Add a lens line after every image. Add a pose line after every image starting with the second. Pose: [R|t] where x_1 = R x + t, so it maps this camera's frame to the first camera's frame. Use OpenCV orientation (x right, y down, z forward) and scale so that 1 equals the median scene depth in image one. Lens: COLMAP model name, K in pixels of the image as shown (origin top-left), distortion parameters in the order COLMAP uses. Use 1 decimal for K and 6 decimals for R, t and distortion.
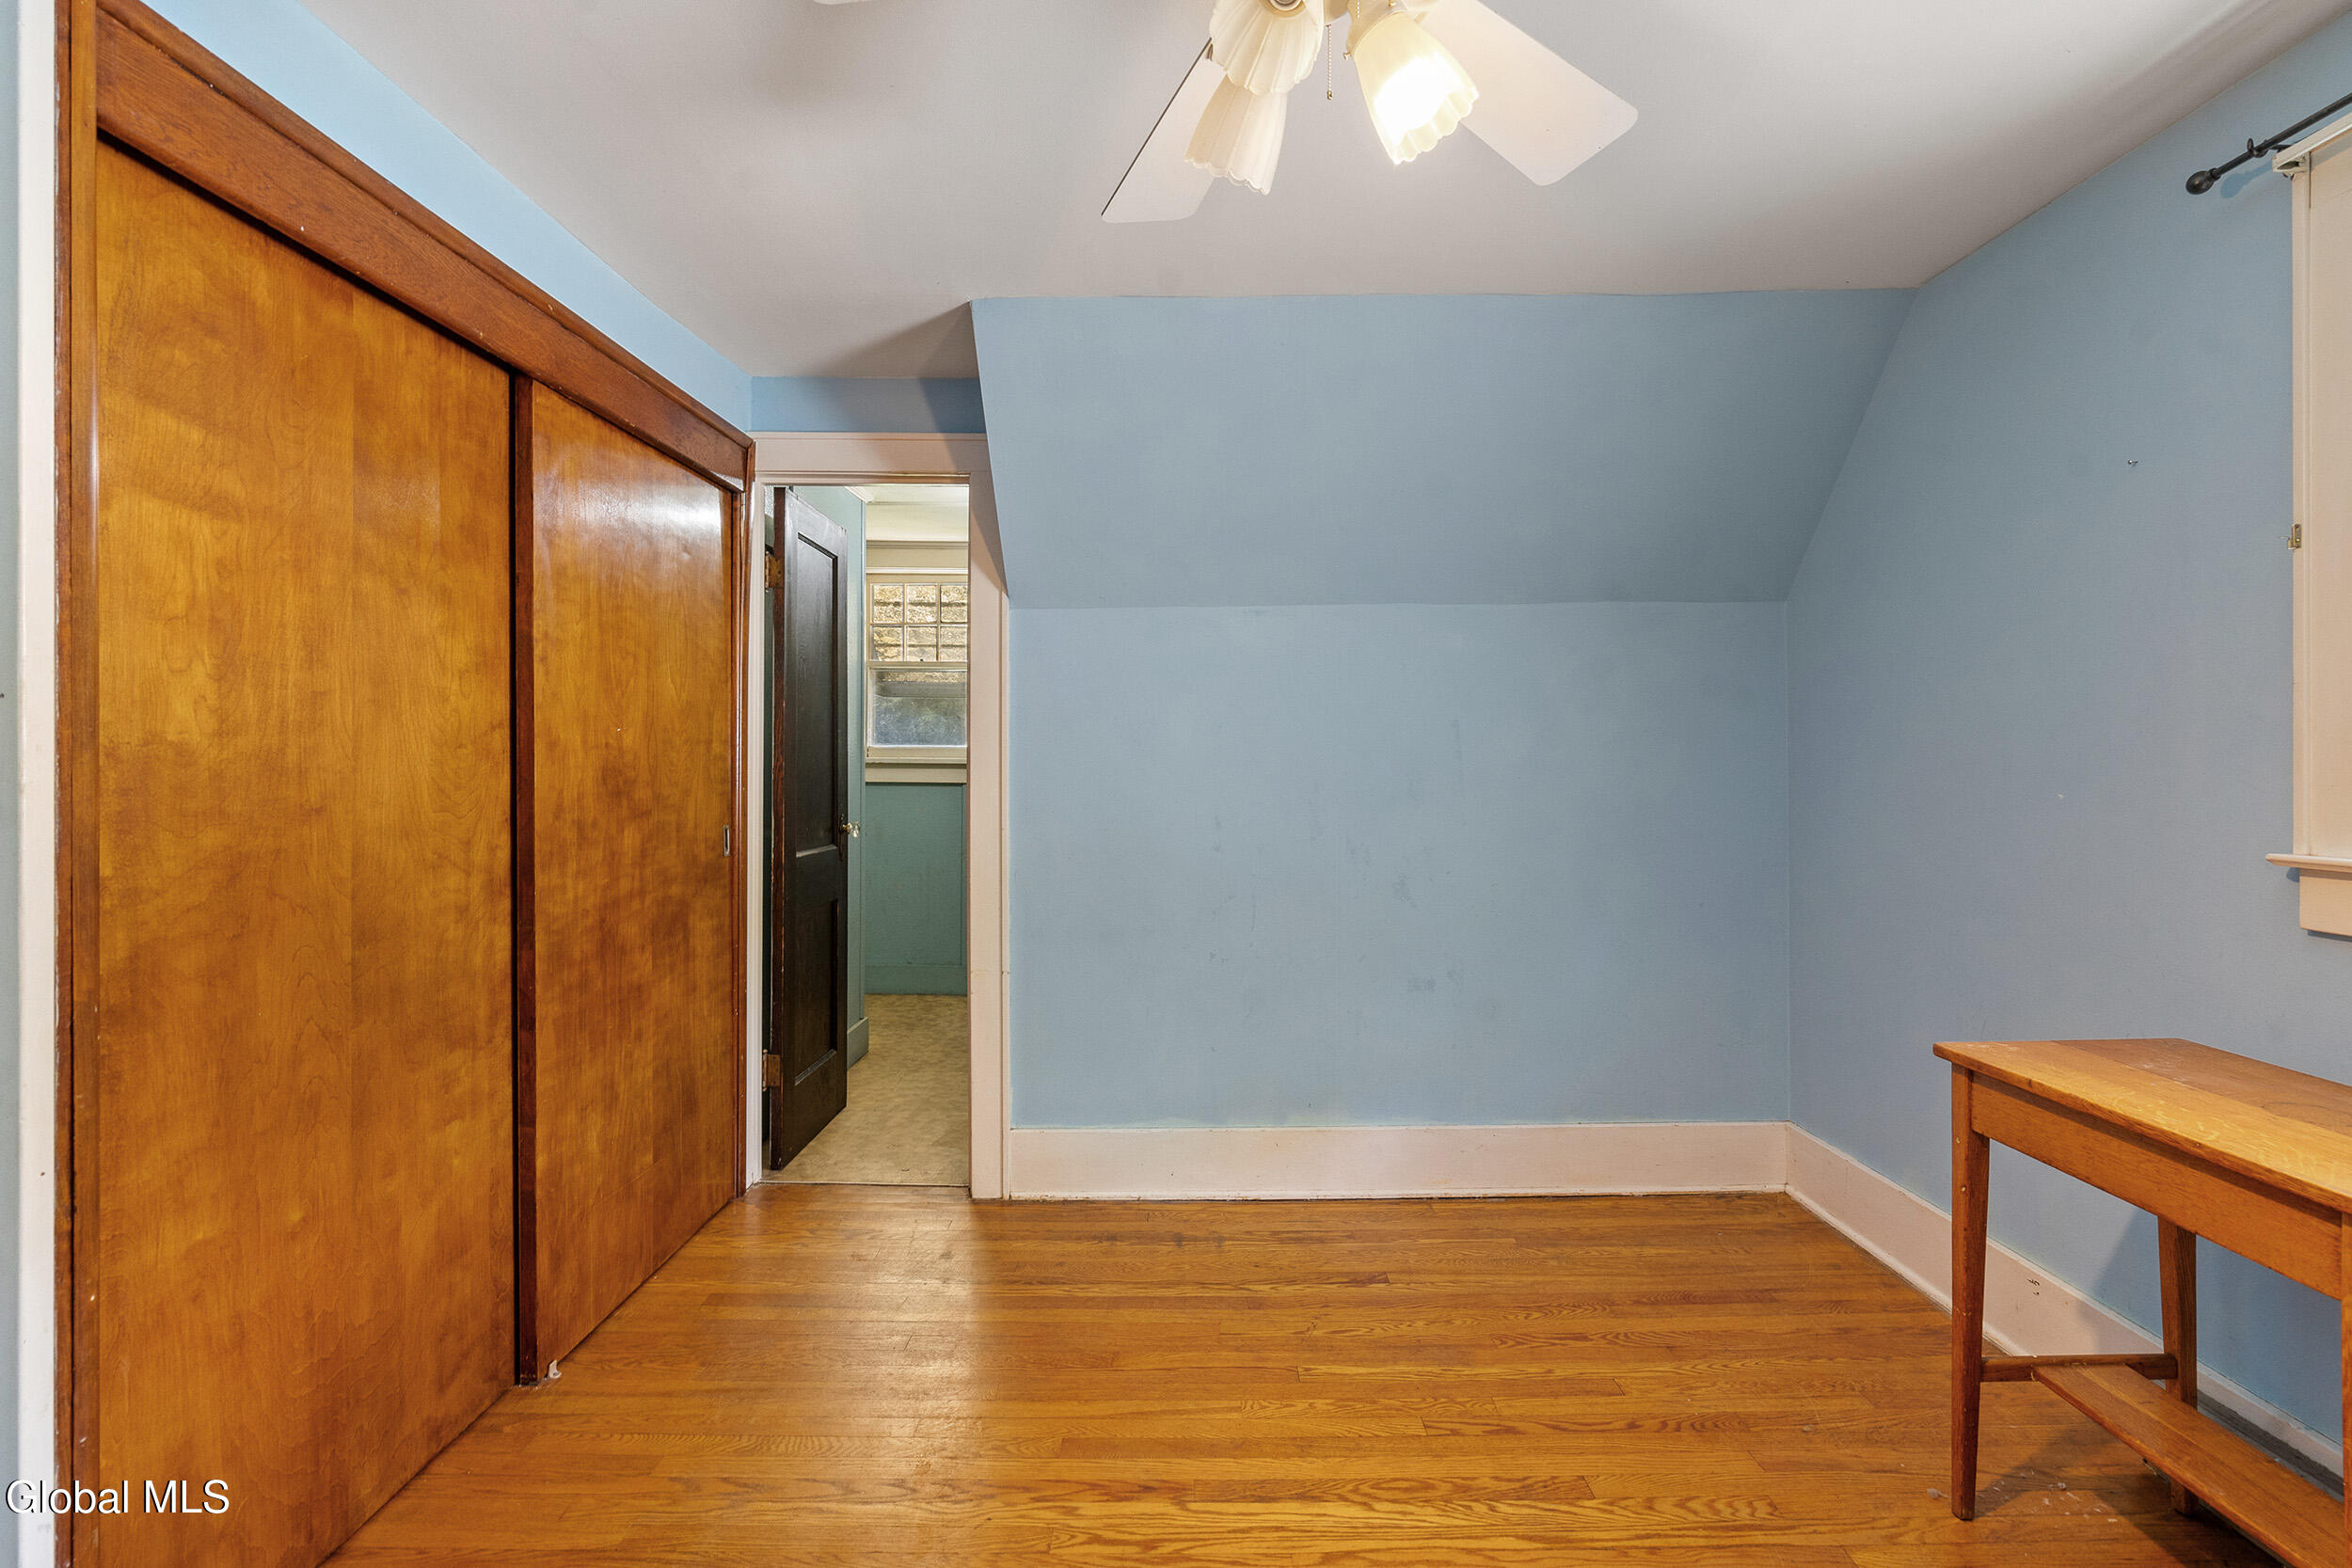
lens RADIAL K [[1090.4, 0, 1173.8], [0, 1090.4, 771.8], [0, 0, 1]] dist [-0.012854, -0.000400]
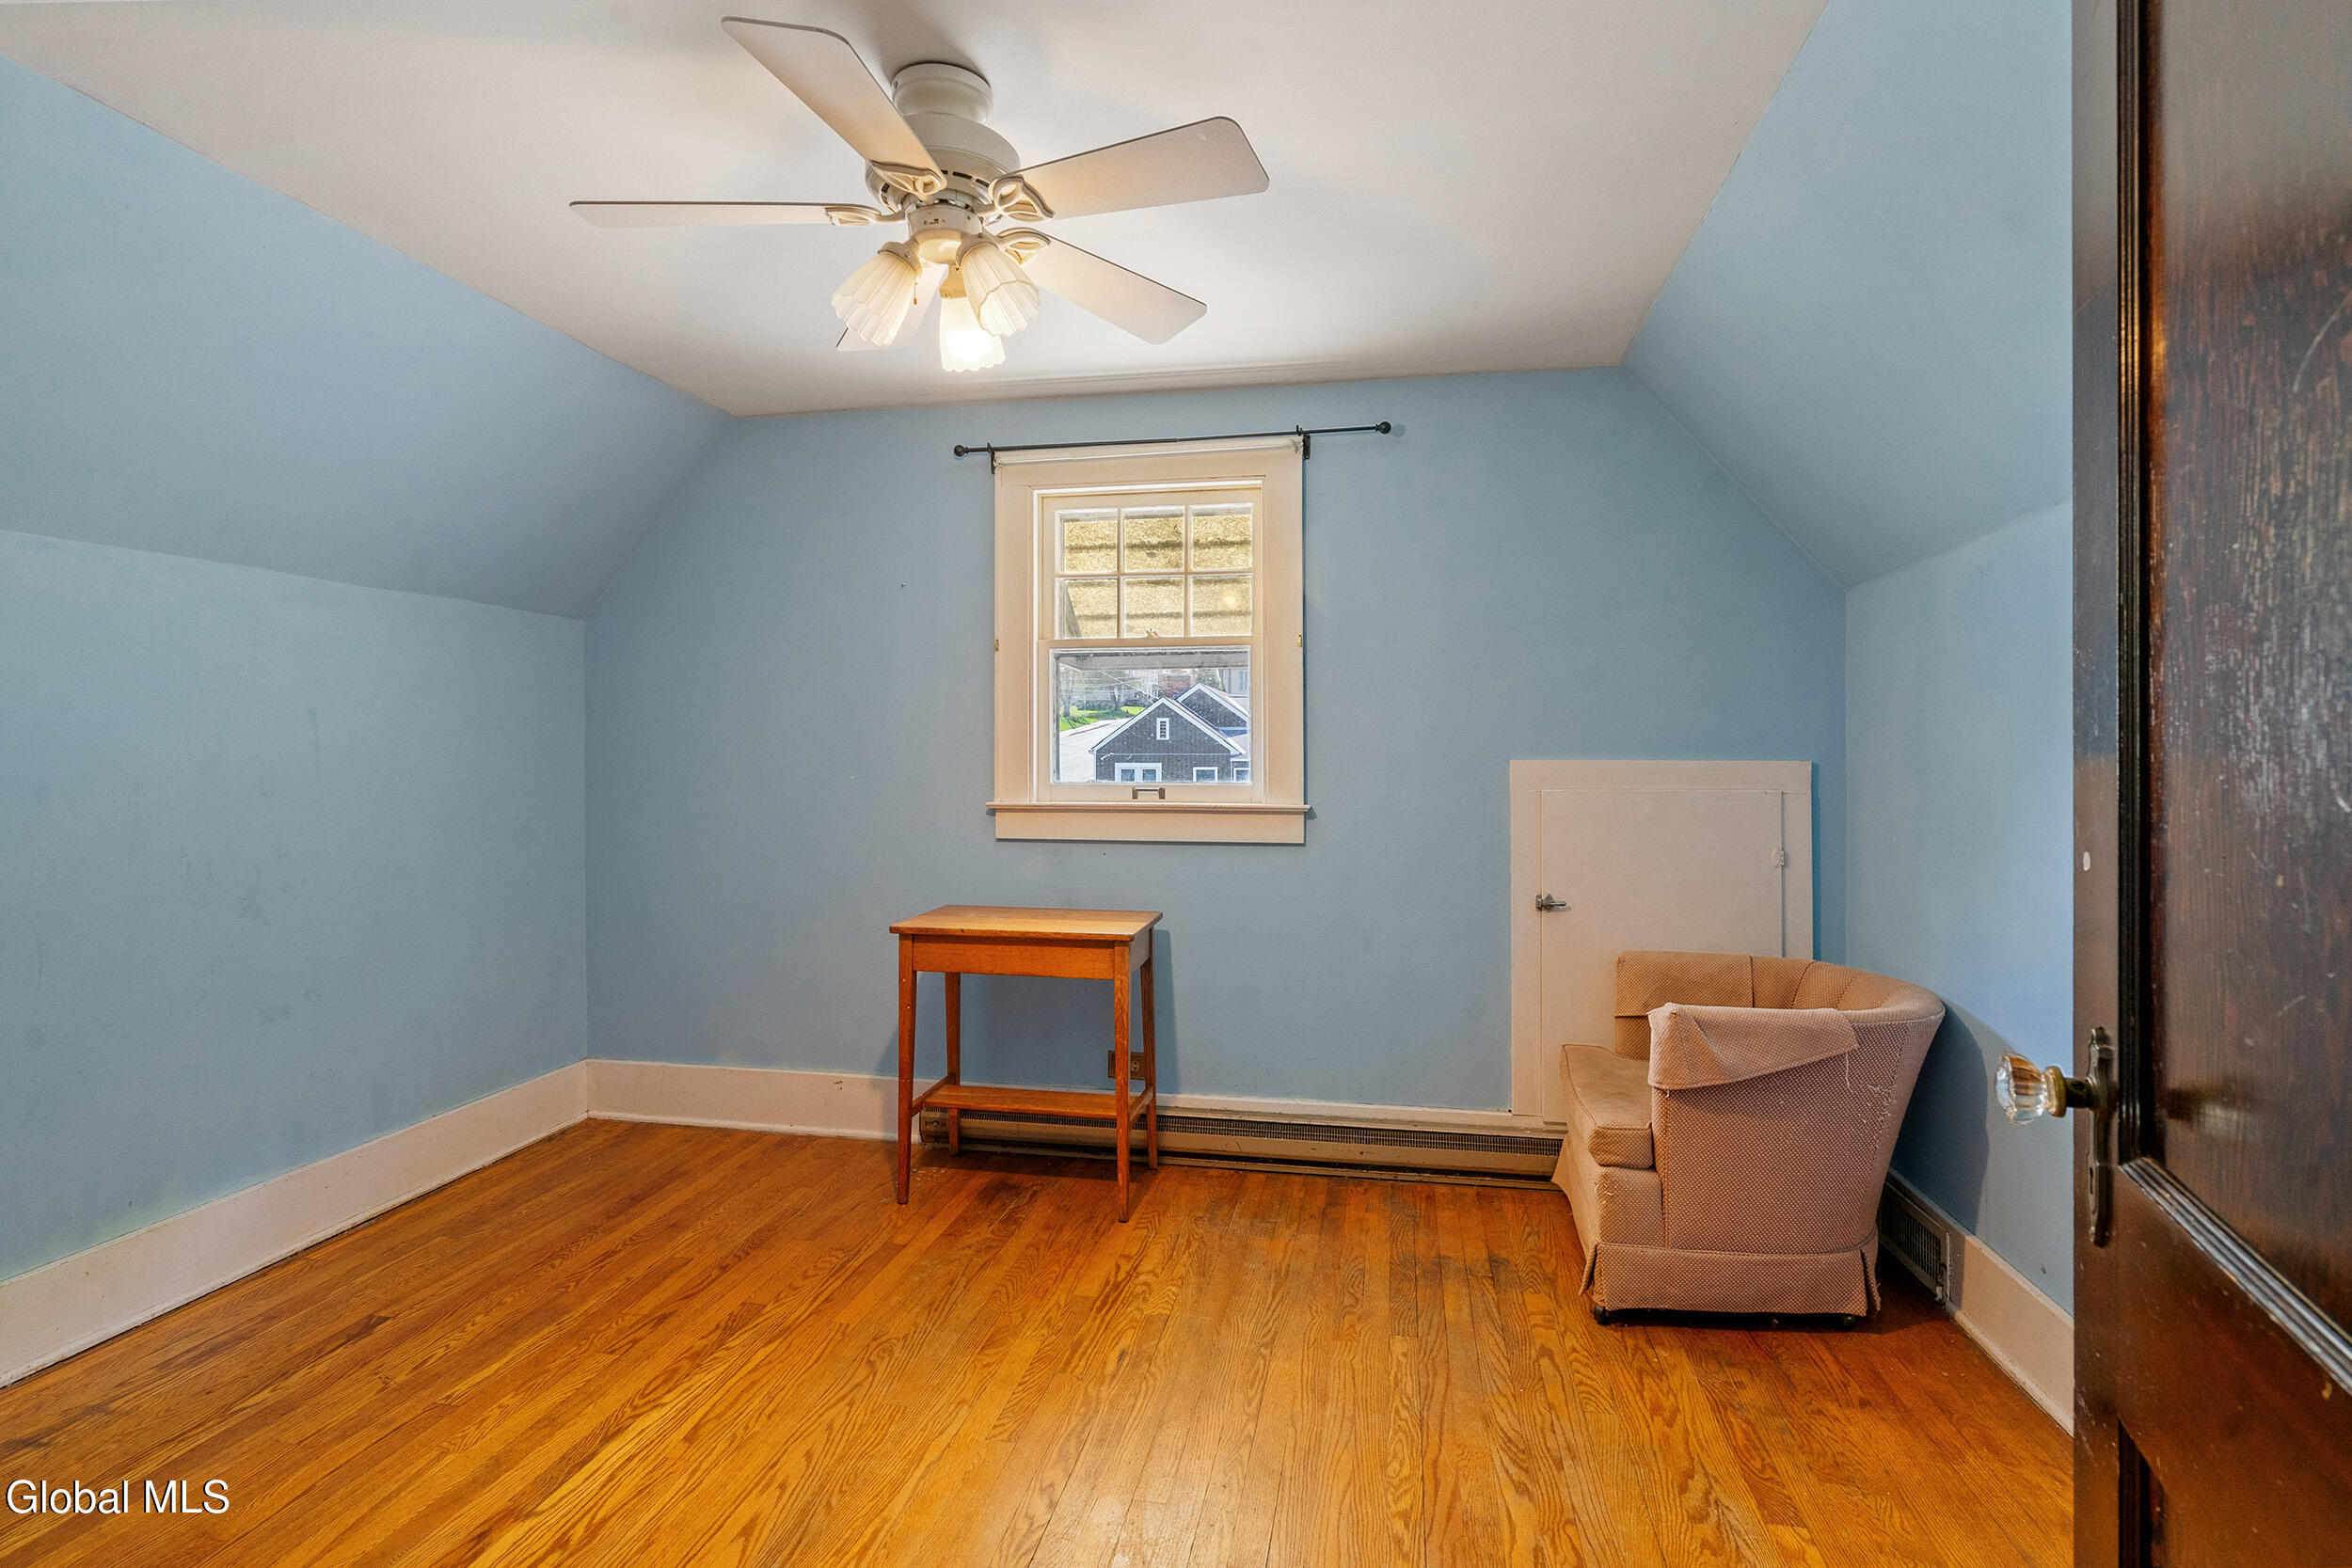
lens RADIAL K [[1090.4, 0, 1171.7], [0, 1090.4, 770.6], [0, 0, 1]] dist [-0.012854, -0.000400]
pose [[0.198954, -0.011215, 0.979945, -0.628859], [0.006533, 0.999927, 0.010117, -0.000470], [-0.979987, 0.004389, 0.199013, 0.182258]]
